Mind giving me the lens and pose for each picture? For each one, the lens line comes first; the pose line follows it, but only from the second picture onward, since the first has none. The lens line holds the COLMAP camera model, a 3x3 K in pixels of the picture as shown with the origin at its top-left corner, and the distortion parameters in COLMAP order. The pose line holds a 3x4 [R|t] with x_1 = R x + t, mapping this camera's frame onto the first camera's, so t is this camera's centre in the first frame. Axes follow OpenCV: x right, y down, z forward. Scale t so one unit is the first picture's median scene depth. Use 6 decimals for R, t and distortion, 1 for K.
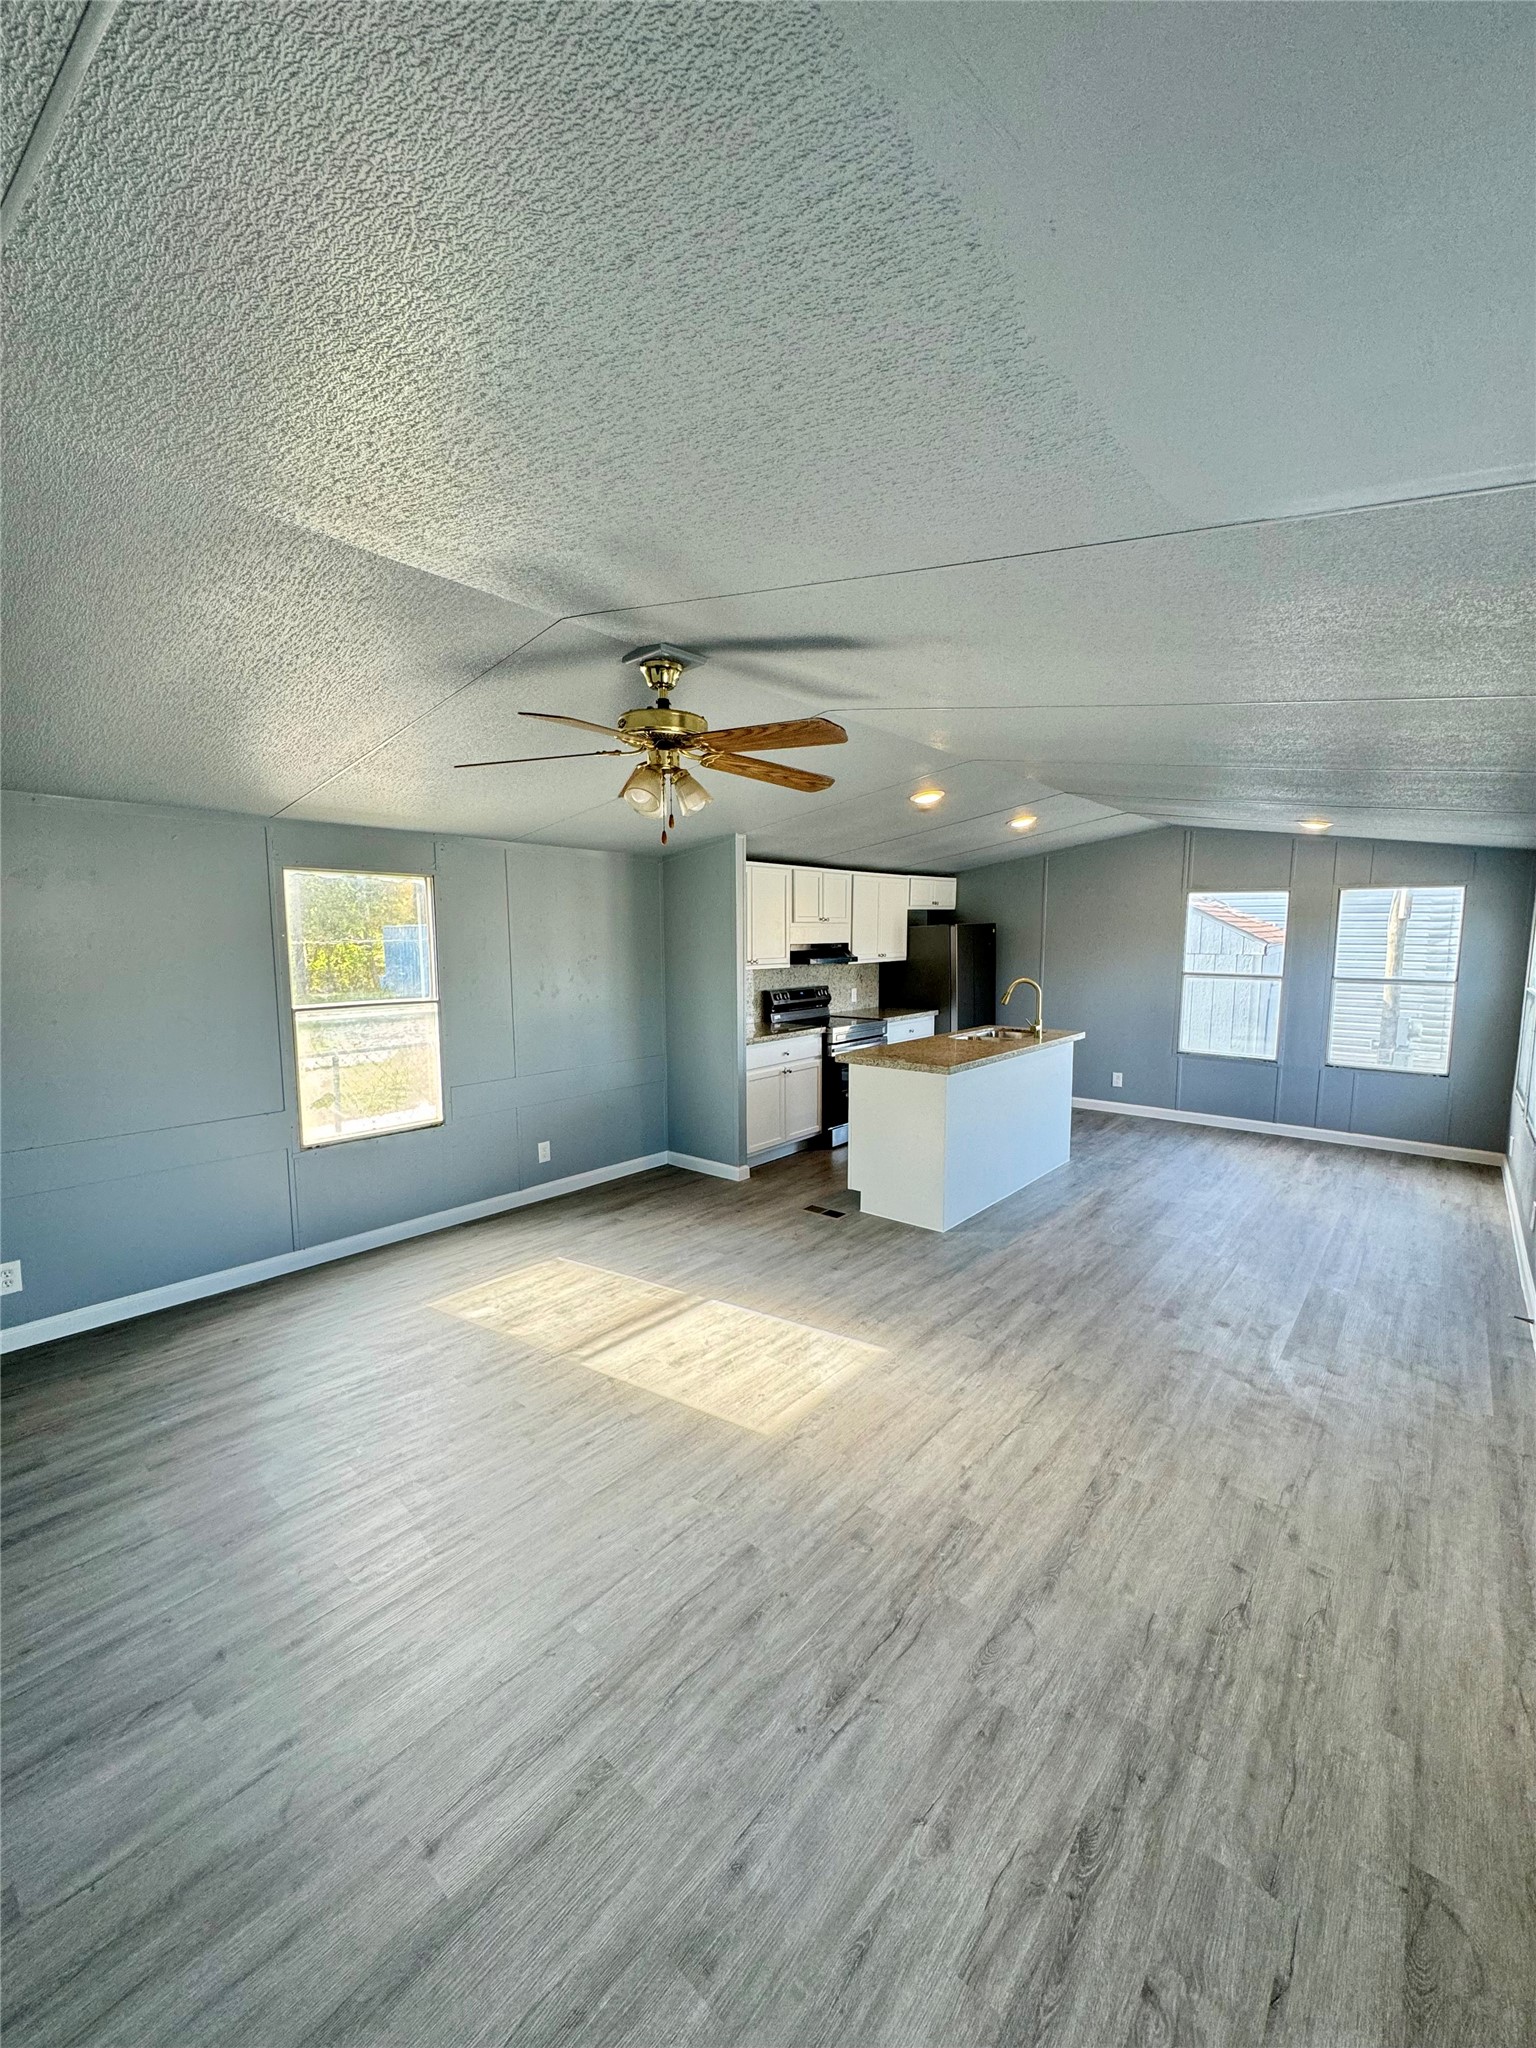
lens RADIAL K [[814.0, 0, 773.0], [0, 814.0, 1027.2], [0, 0, 1]] dist [-0.002558, 0.000905]
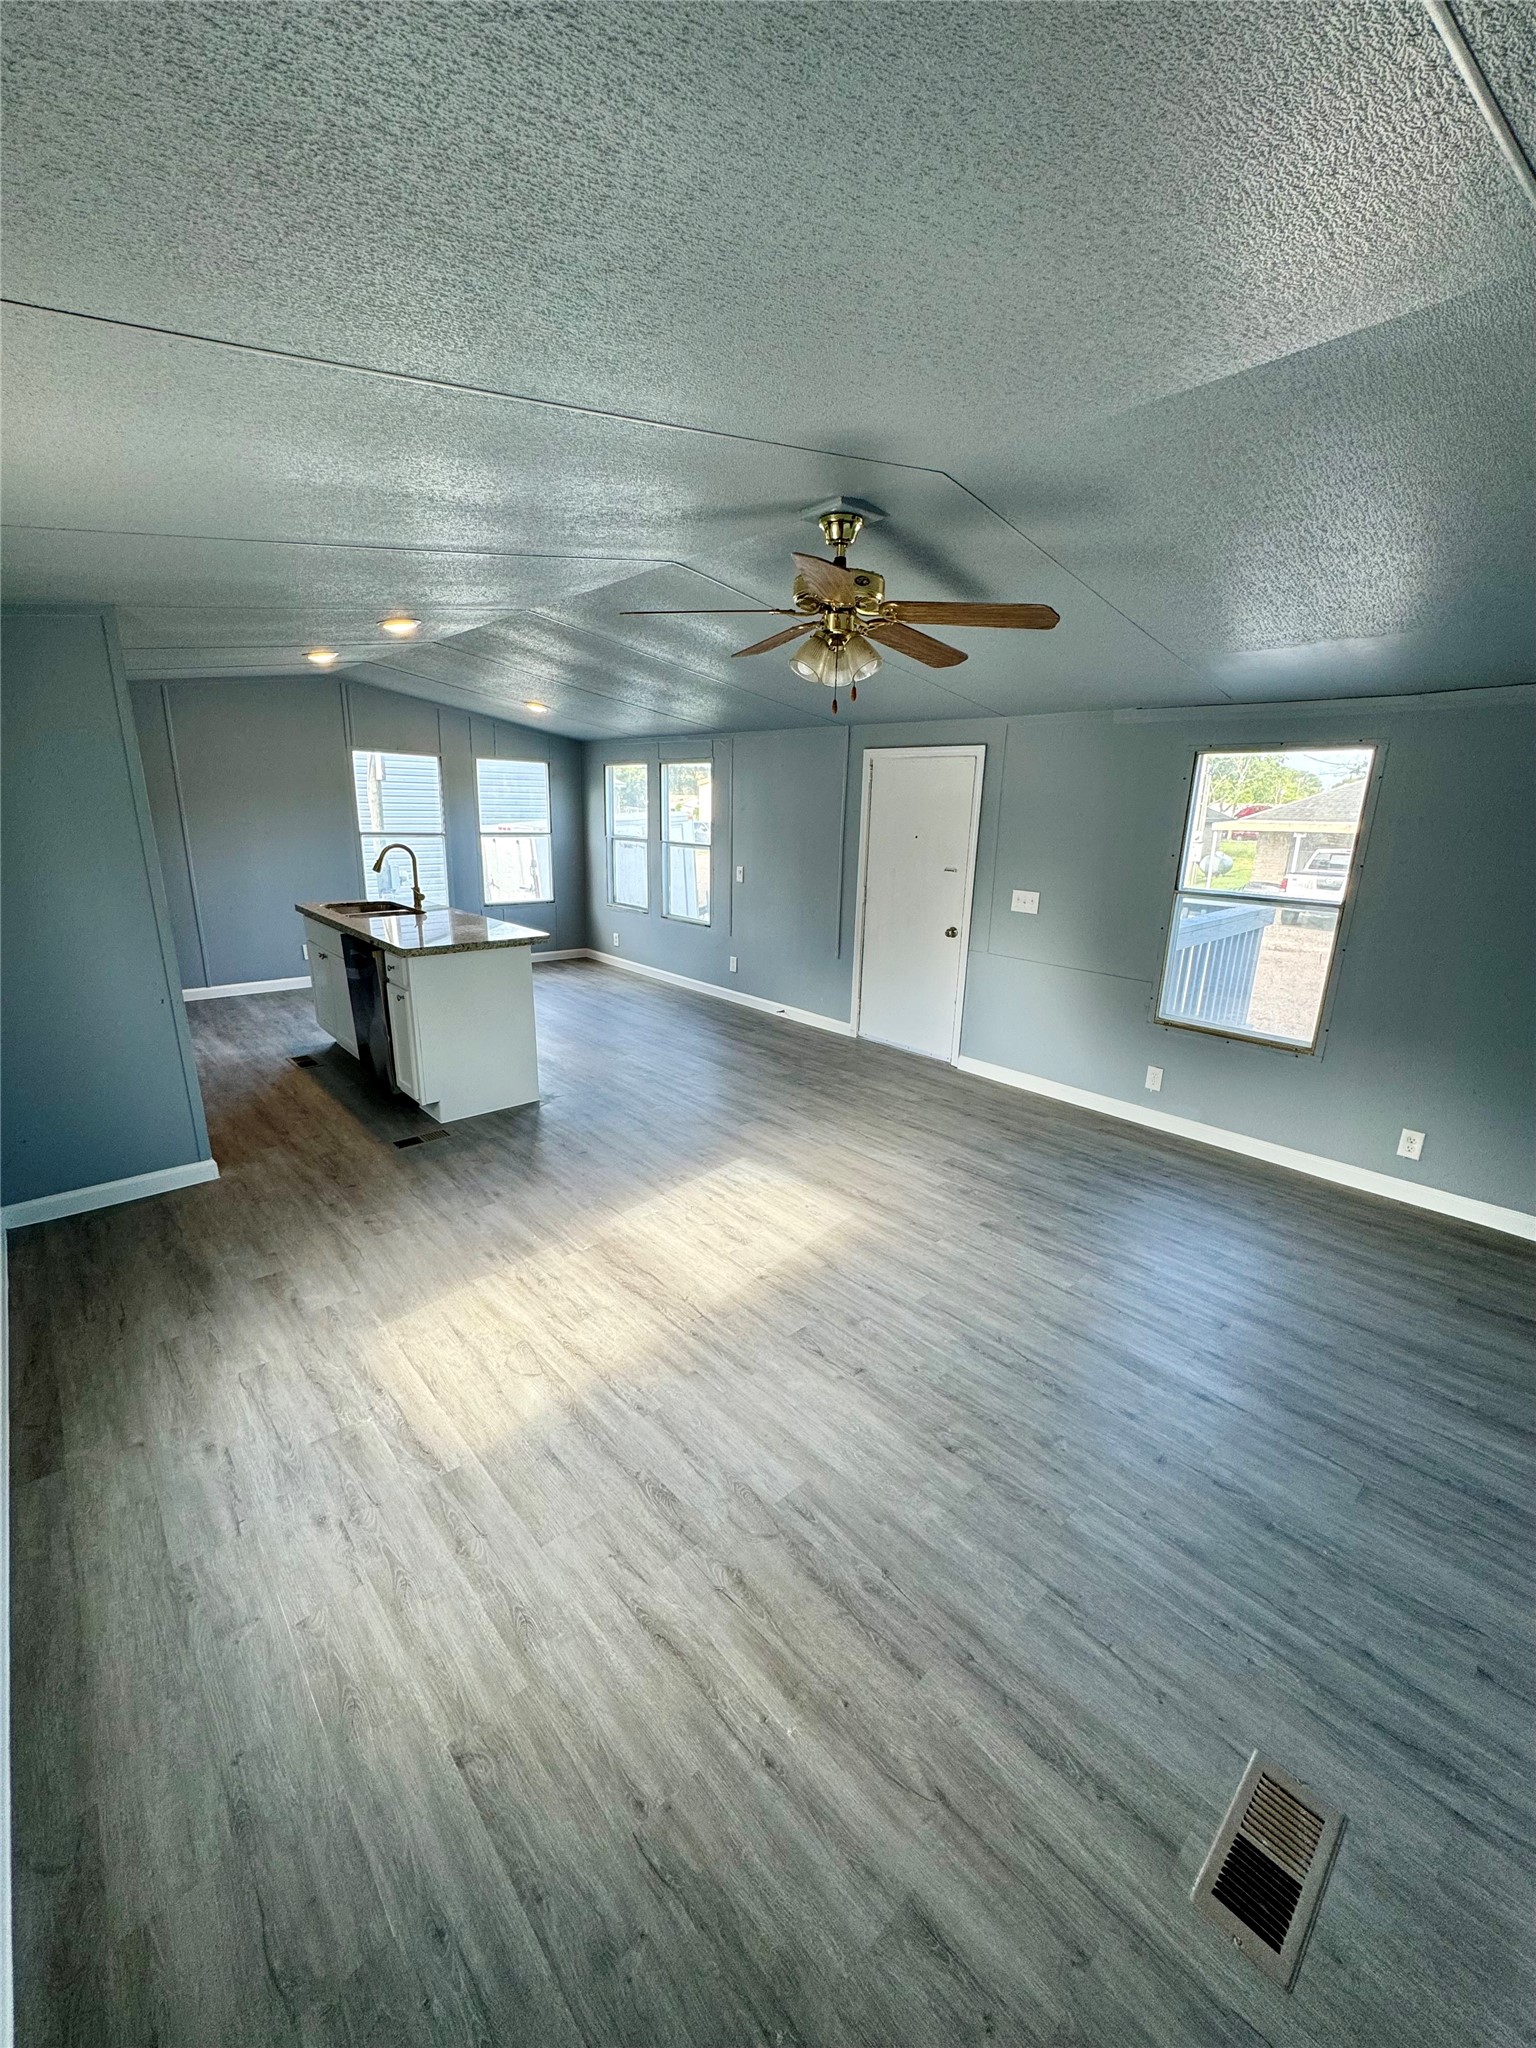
lens RADIAL K [[814.0, 0, 774.1], [0, 814.0, 1027.7], [0, 0, 1]] dist [-0.002558, 0.000905]
pose [[0.132060, -0.257942, 0.957092, -0.810654], [0.085821, 0.964899, 0.248204, -0.072029], [-0.987520, 0.049361, 0.149562, 0.639338]]
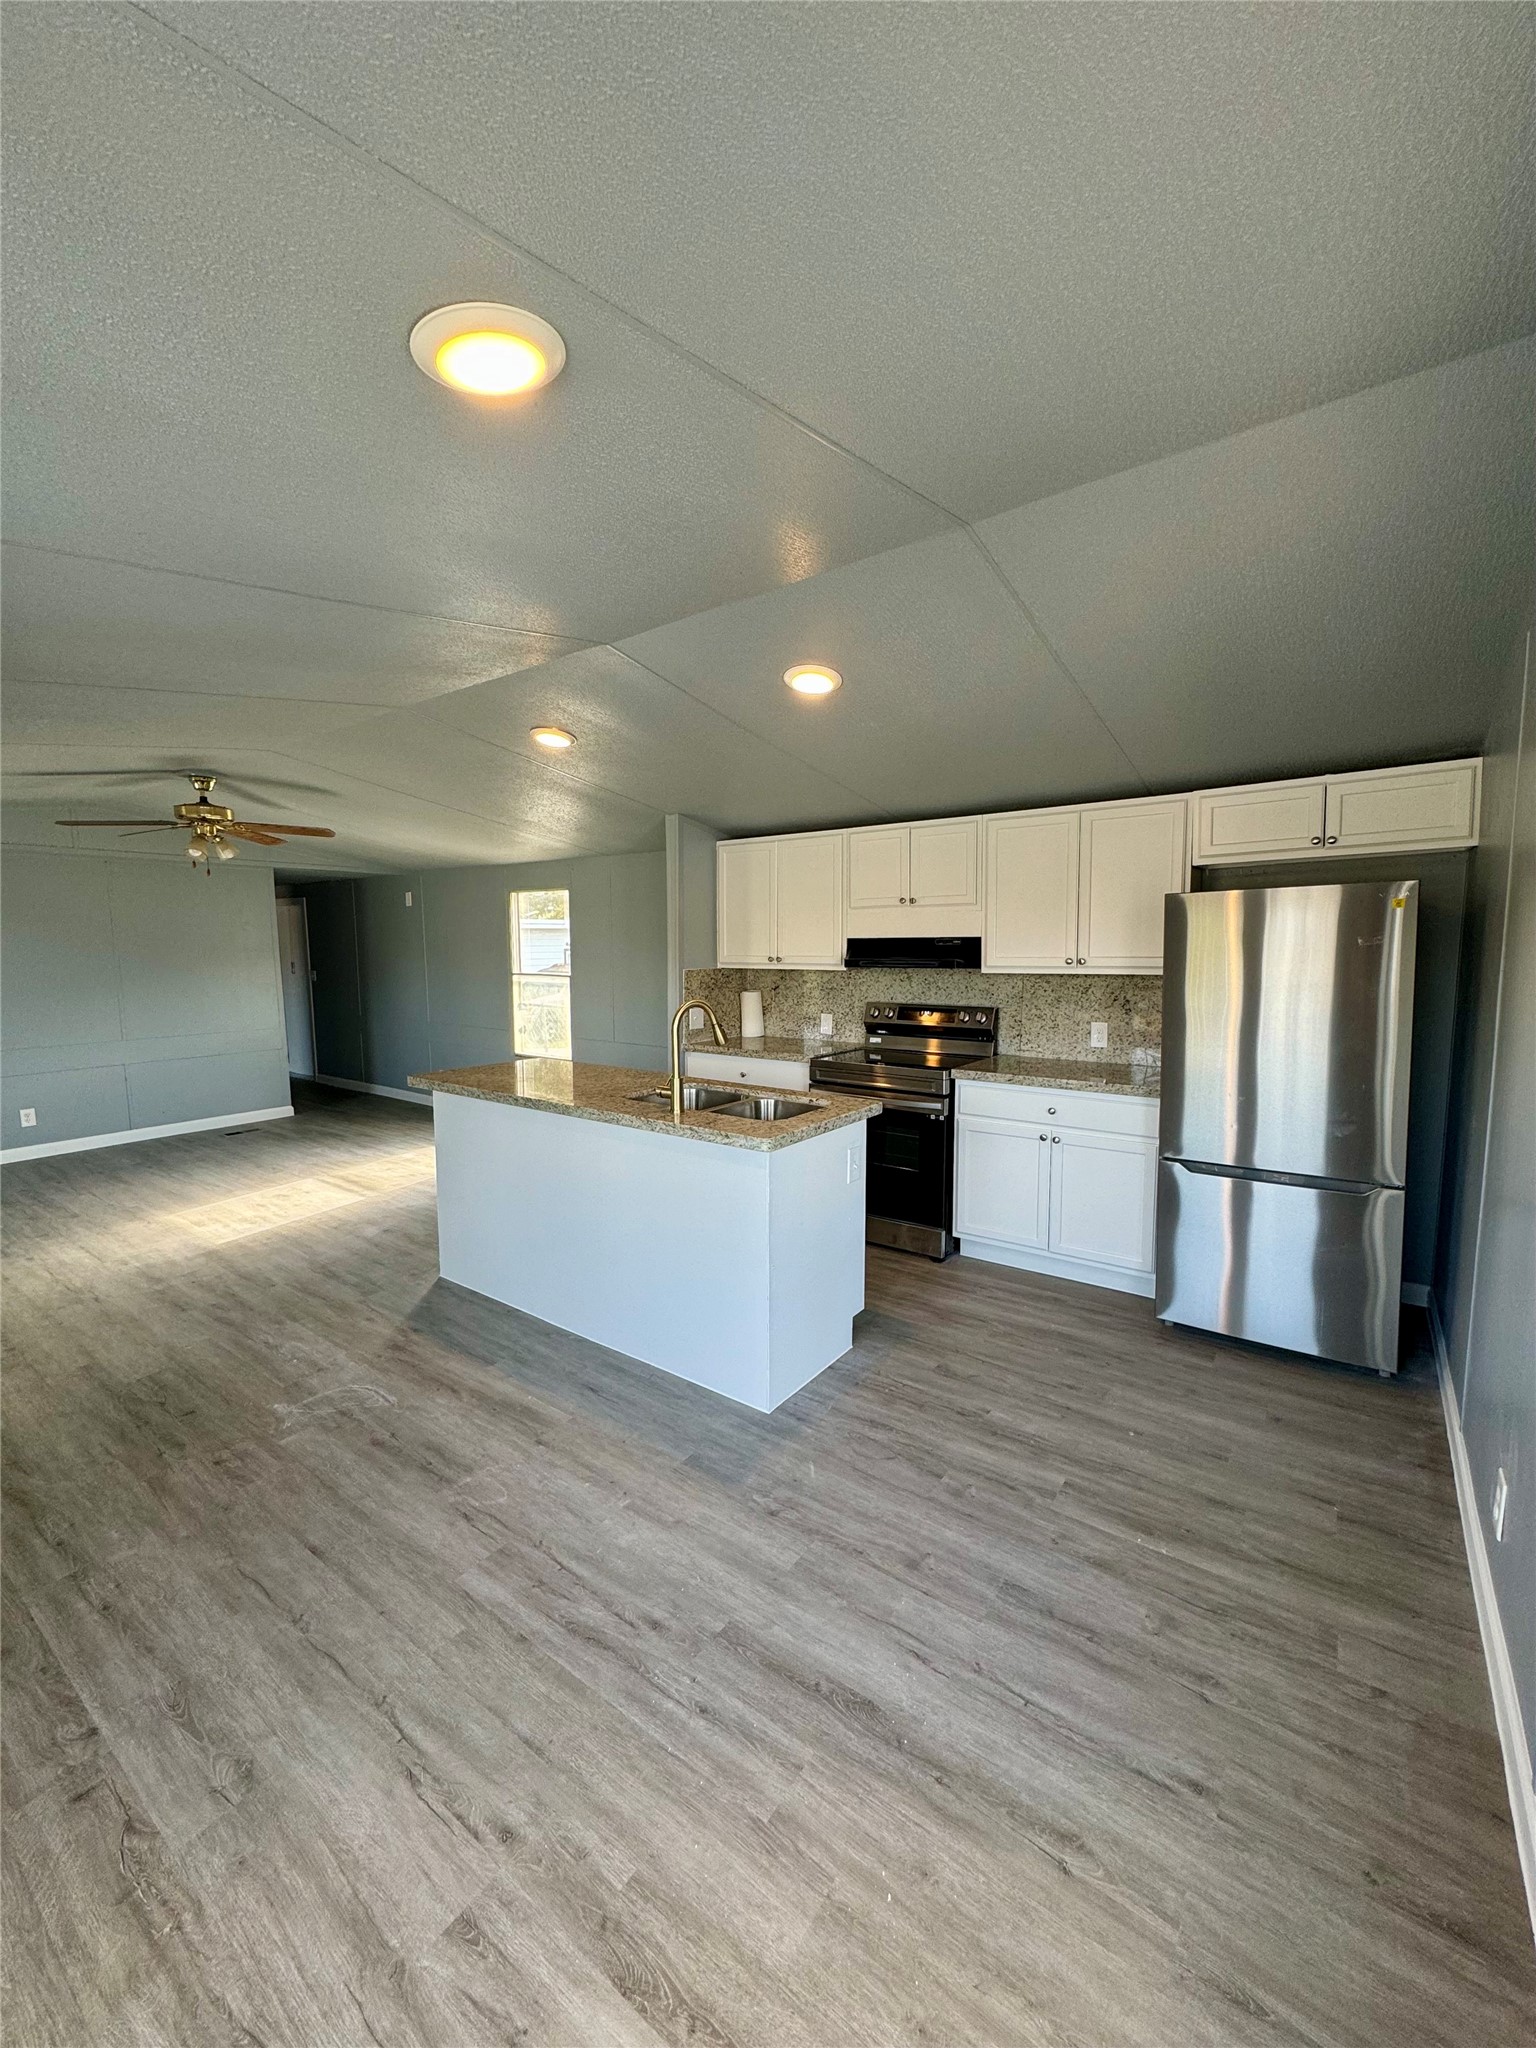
lens RADIAL K [[814.0, 0, 772.6], [0, 814.0, 1028.8], [0, 0, 1]] dist [-0.002558, 0.000905]
pose [[0.073993, 0.109038, -0.991280, 1.201195], [-0.111383, 0.988689, 0.100439, -0.142361], [0.991019, 0.102980, 0.085301, 1.434026]]
